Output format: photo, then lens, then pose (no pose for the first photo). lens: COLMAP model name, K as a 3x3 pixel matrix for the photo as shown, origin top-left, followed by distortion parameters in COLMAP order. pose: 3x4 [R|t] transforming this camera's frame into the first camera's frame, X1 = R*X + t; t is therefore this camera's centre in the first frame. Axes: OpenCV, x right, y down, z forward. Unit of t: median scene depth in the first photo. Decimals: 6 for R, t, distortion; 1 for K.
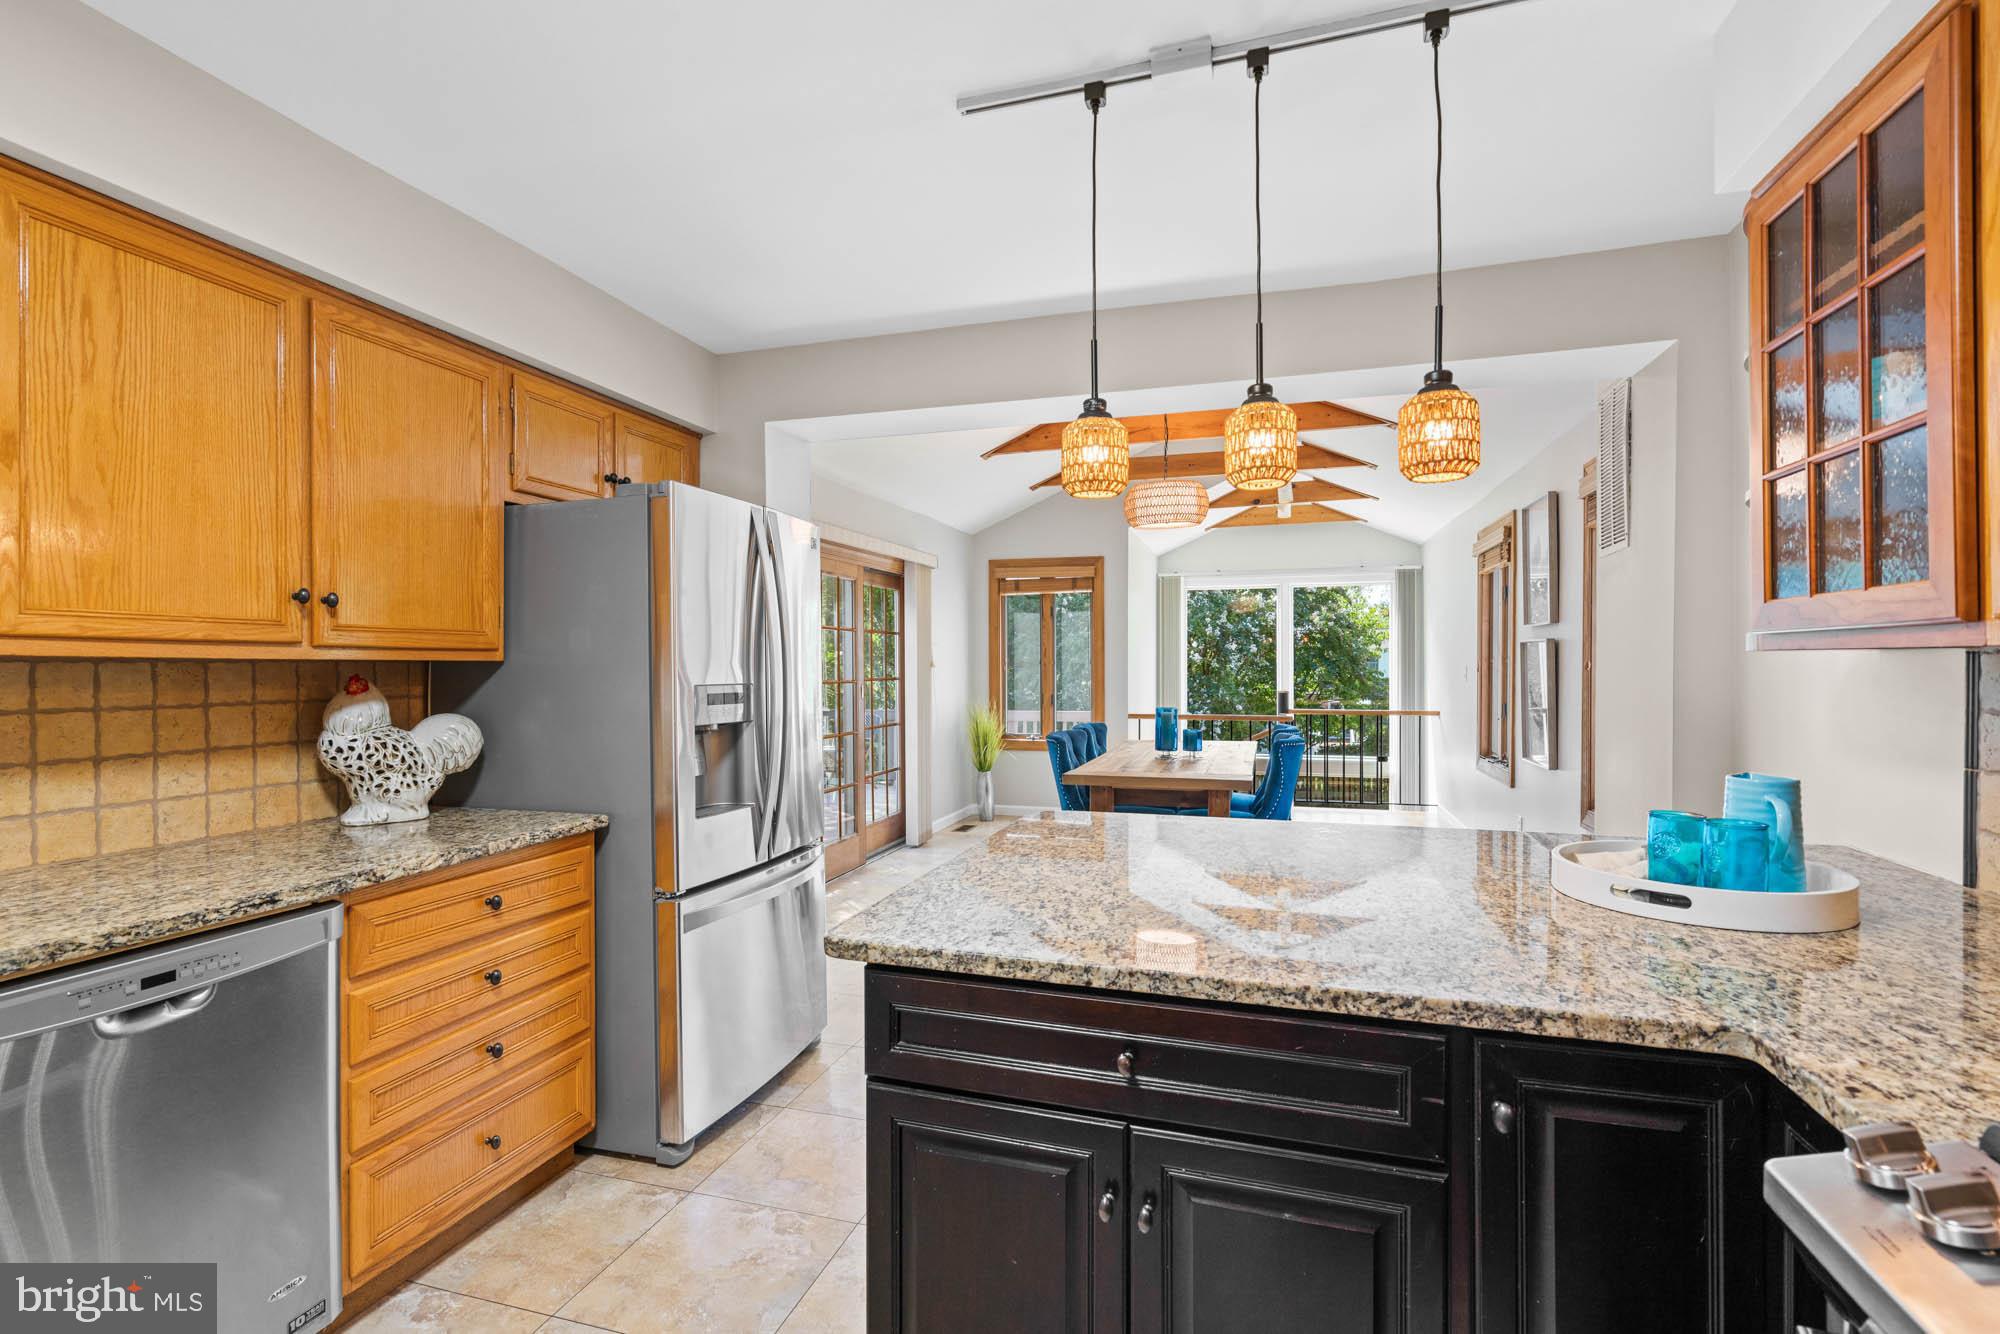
lens RADIAL K [[922.3, 0, 980.7], [0, 922.3, 664.4], [0, 0, 1]] dist [0.002132, 0.001007]
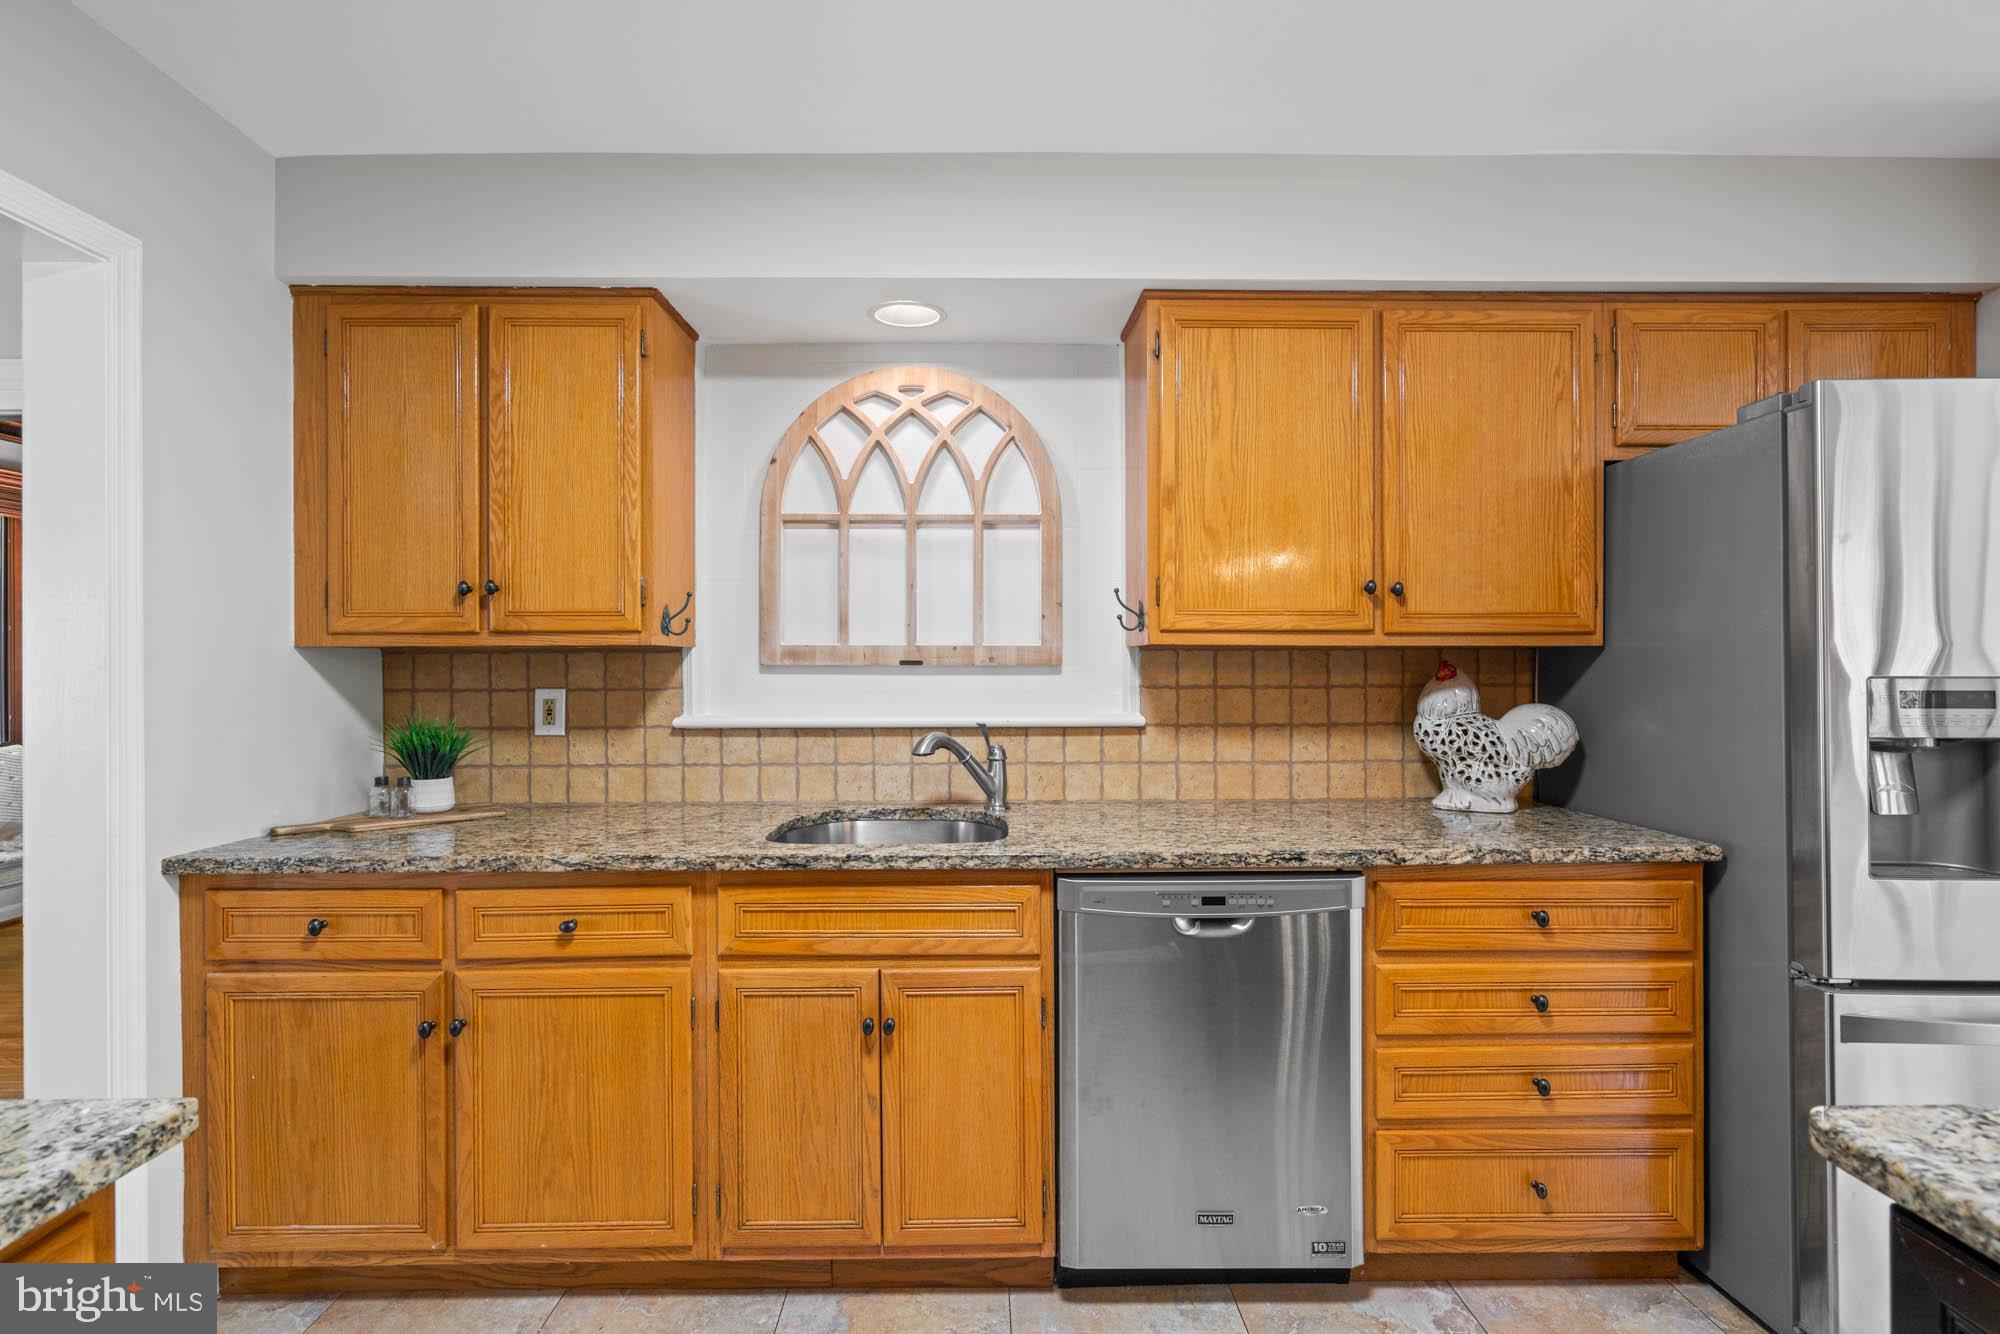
lens RADIAL K [[913.6, 0, 1000.1], [0, 913.6, 659.7], [0, 0, 1]] dist [-0.001059, 0.001162]
pose [[0.325505, -0.003008, -0.945536, 0.127893], [0.002916, 0.999993, -0.002177, 0.011033], [0.945536, -0.002048, 0.325512, 0.222495]]
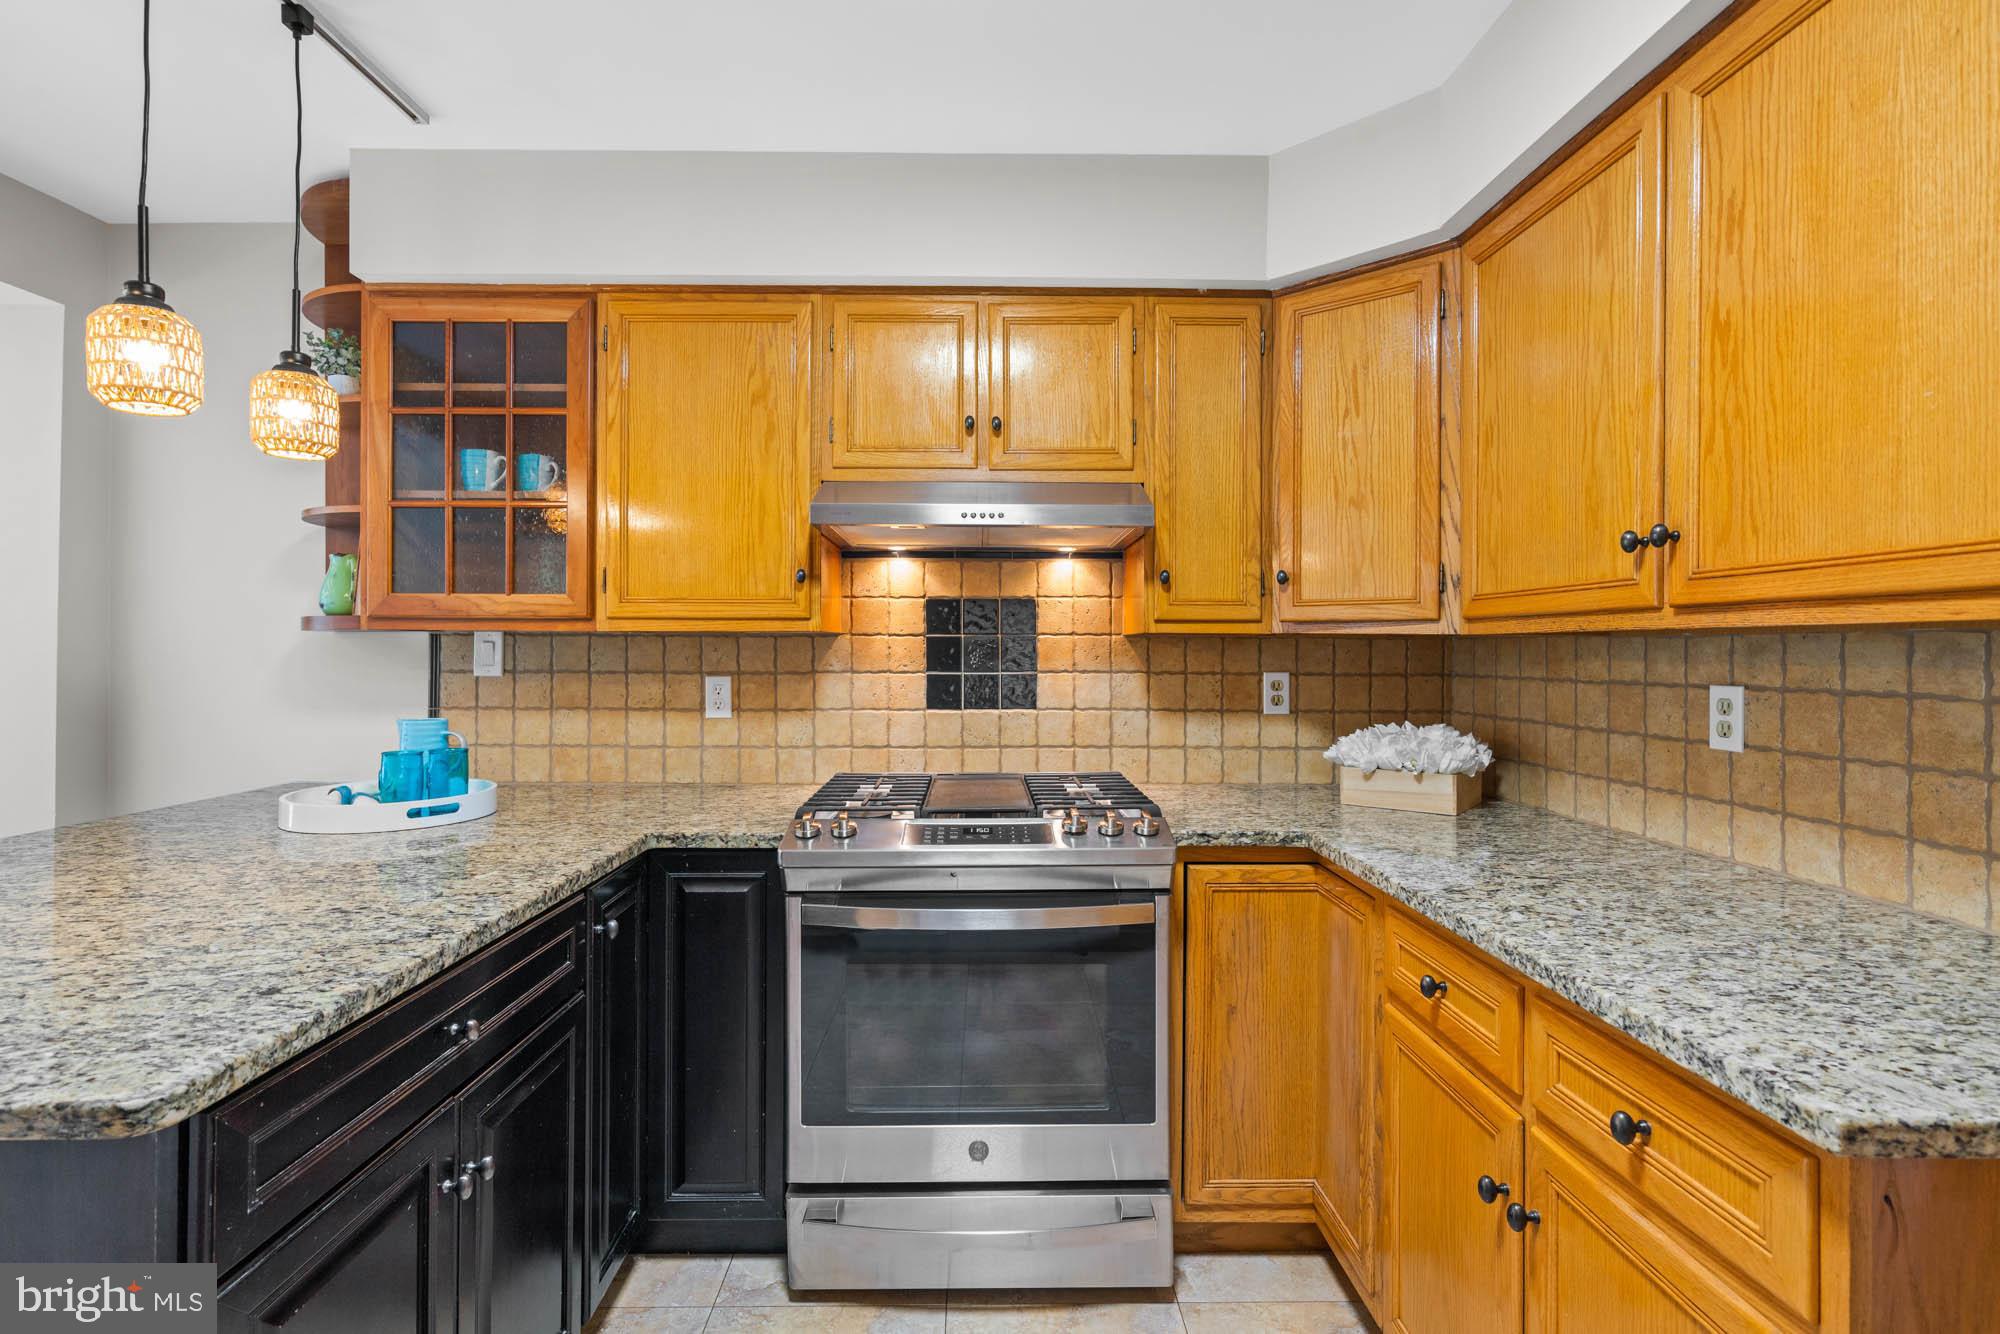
lens RADIAL K [[913.6, 0, 1000.1], [0, 913.6, 659.7], [0, 0, 1]] dist [-0.001059, 0.001162]
pose [[-0.328175, -0.004075, 0.944608, -0.553759], [-0.000150, 0.999991, 0.004261, 0.014657], [-0.944617, 0.001257, -0.328173, 0.442150]]
